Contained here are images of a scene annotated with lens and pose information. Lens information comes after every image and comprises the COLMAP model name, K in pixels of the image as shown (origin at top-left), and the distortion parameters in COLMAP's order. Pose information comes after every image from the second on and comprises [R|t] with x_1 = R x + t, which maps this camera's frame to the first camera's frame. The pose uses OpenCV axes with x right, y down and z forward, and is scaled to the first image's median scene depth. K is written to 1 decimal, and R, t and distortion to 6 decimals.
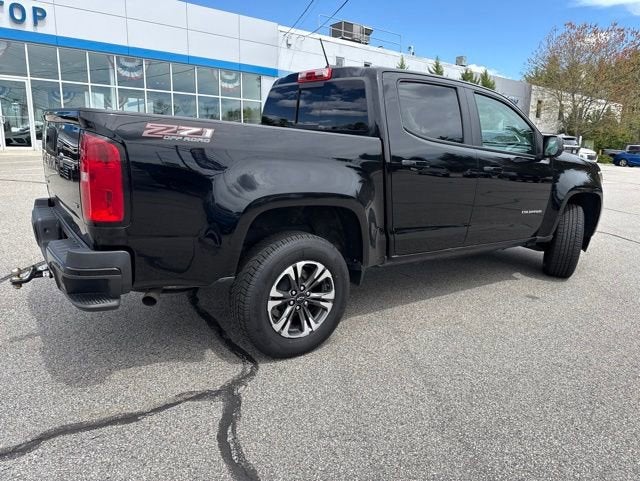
lens RADIAL K [[453.0, 0, 320.2], [0, 453.0, 237.6], [0, 0, 1]] dist [0.038085, -0.045860]
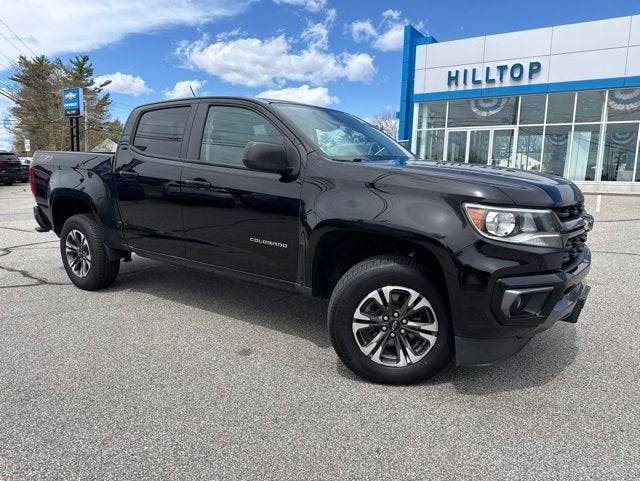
lens RADIAL K [[453.0, 0, 319.3], [0, 453.0, 232.2], [0, 0, 1]] dist [0.038085, -0.045860]
pose [[0.314471, 0.098780, -0.944114, 1.211828], [-0.200180, 0.979106, 0.035764, -0.118859], [0.927920, 0.177746, 0.327674, 0.835070]]
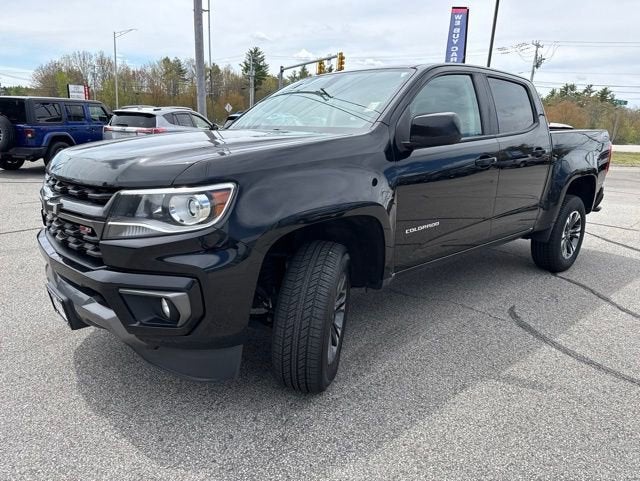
lens RADIAL K [[453.0, 0, 320.0], [0, 453.0, 240.3], [0, 0, 1]] dist [0.038085, -0.045860]
pose [[-0.991196, -0.045906, -0.124189, 0.446332], [-0.096100, 0.894653, 0.436304, -0.414938], [0.091077, 0.444397, -0.891188, 1.947623]]
